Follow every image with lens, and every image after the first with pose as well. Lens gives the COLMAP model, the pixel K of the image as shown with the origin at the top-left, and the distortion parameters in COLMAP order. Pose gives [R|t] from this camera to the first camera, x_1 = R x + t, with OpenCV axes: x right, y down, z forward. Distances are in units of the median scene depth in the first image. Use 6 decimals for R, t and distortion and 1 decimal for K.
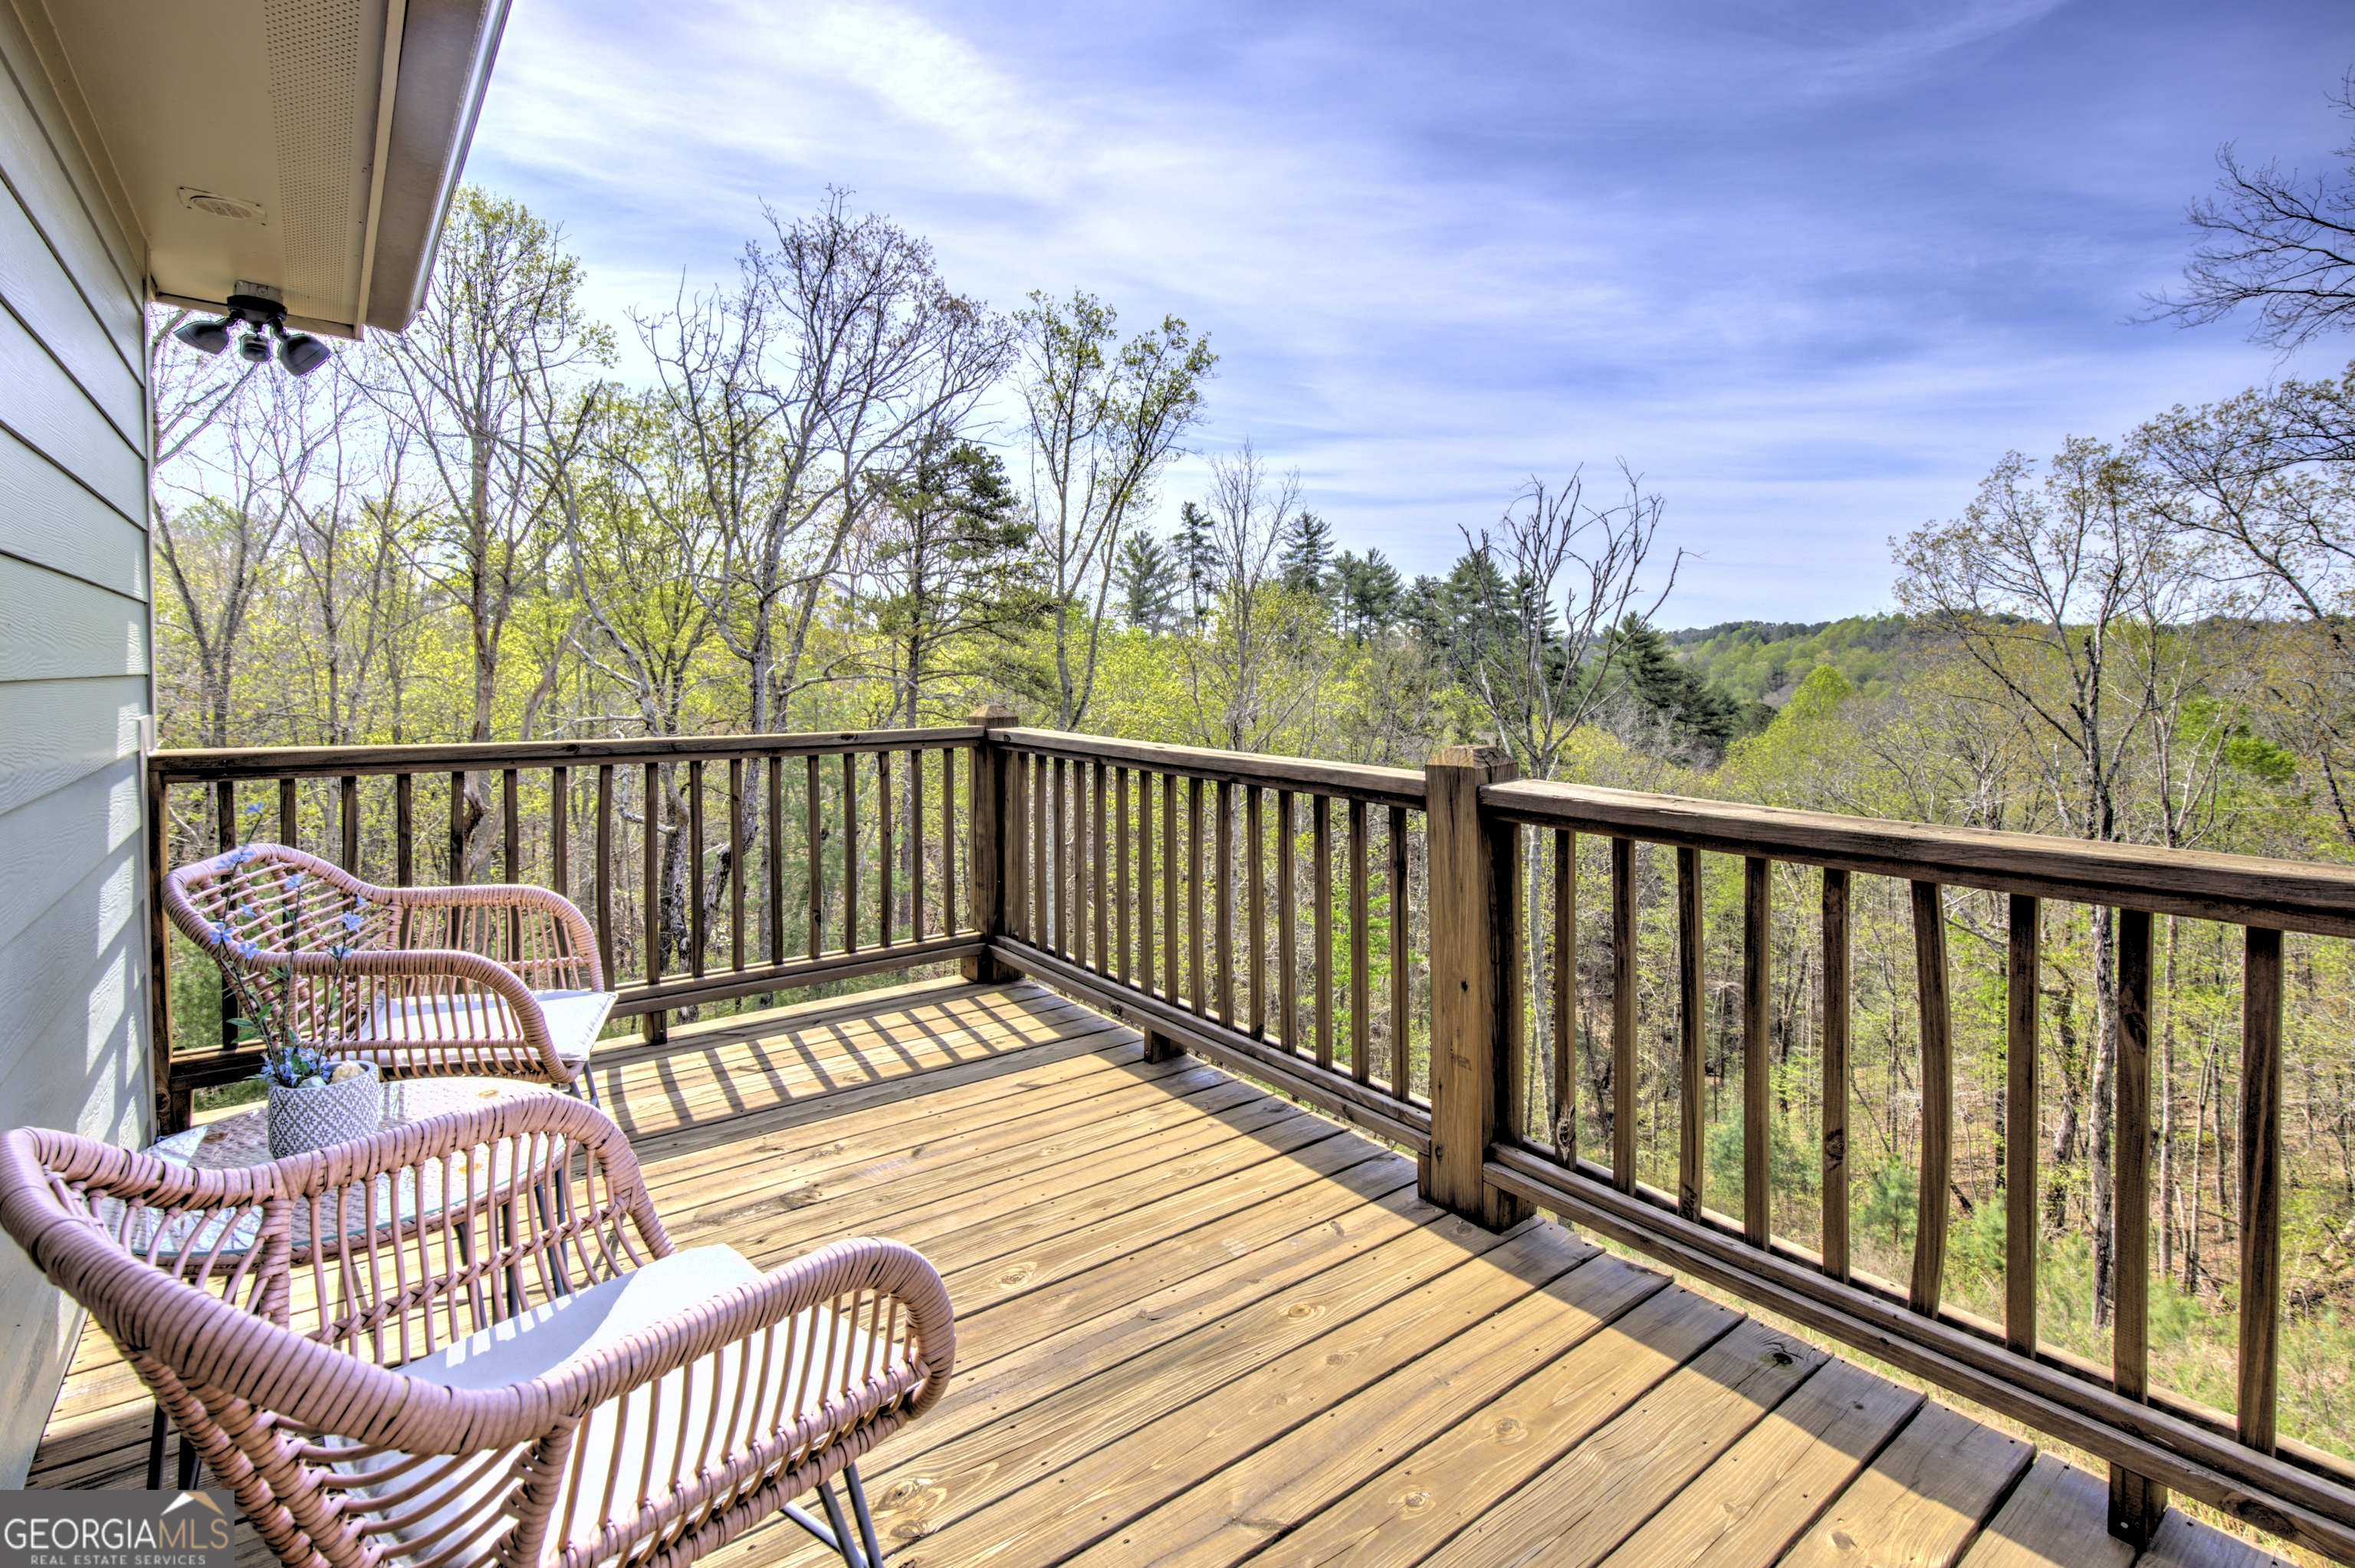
lens RADIAL K [[1090.8, 0, 1181.5], [0, 1090.8, 775.8], [0, 0, 1]] dist [-0.002114, -0.000200]
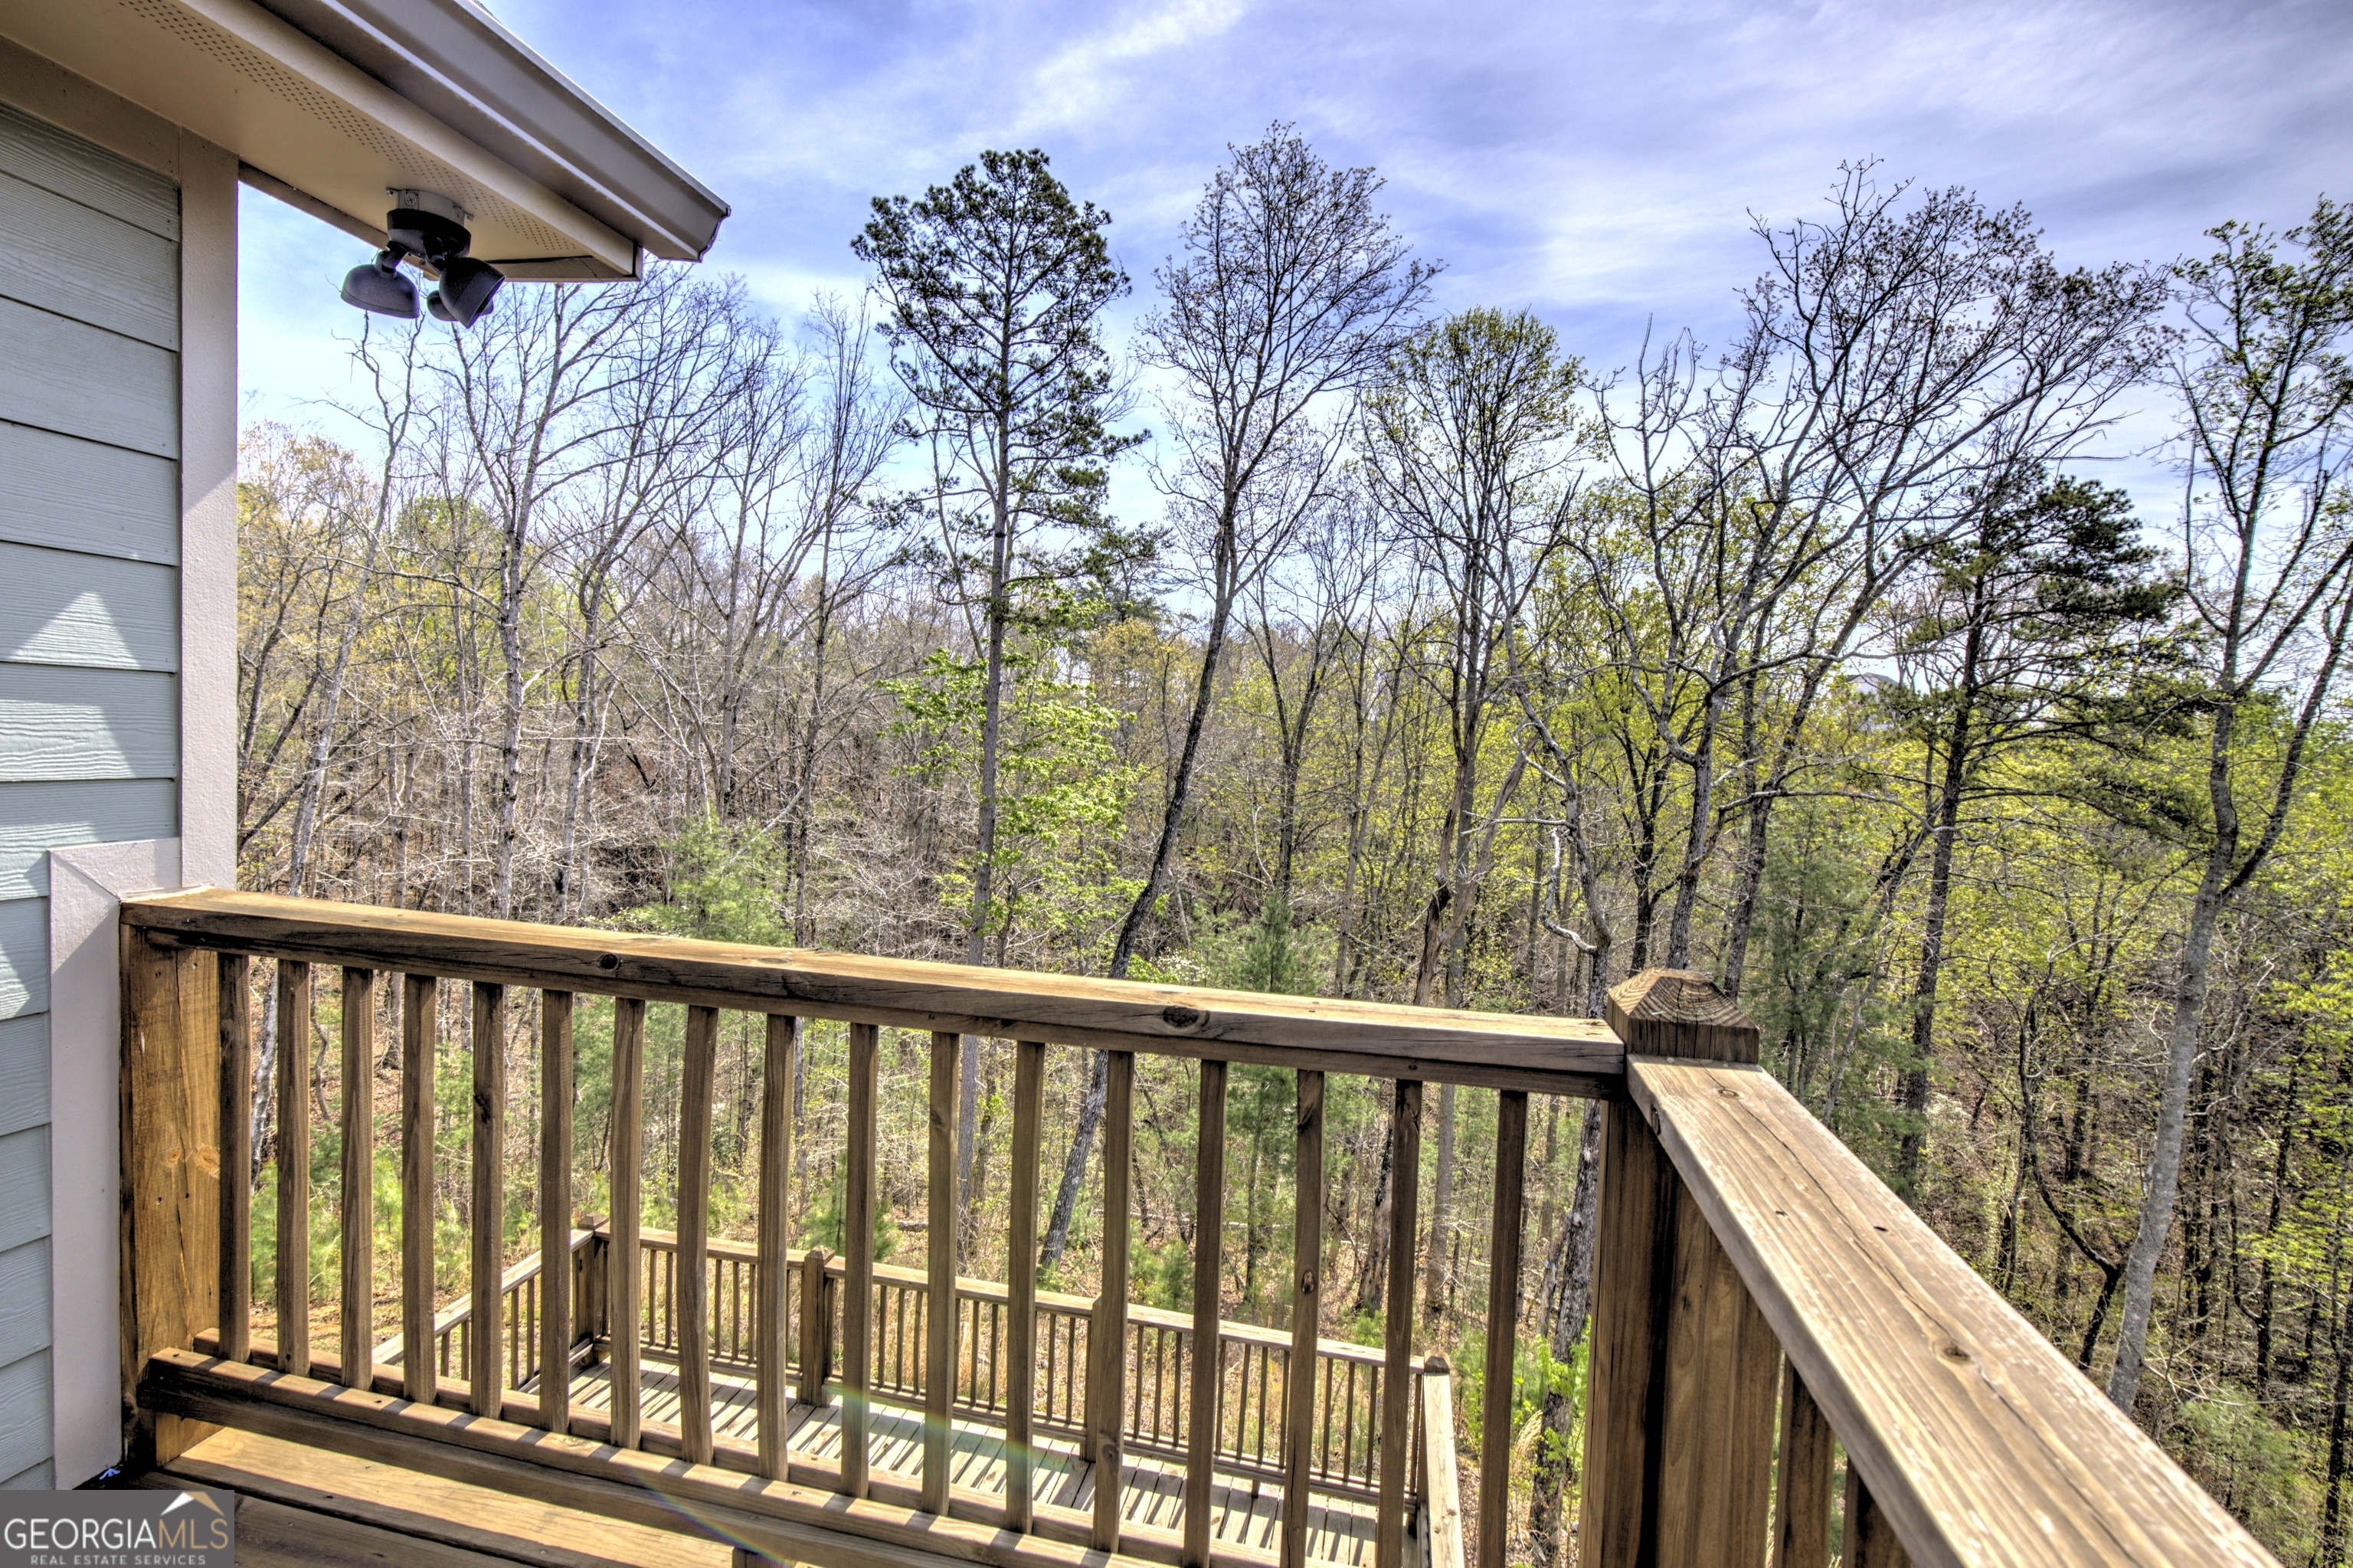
lens RADIAL K [[1081.9, 0, 1172.2], [0, 1081.9, 783.1], [0, 0, 1]] dist [-0.005186, 0.005423]
pose [[0.636051, 0.060035, -0.769308, -0.009812], [-0.123299, 0.992066, -0.024523, -0.013281], [0.761732, 0.110453, 0.638408, 0.106102]]
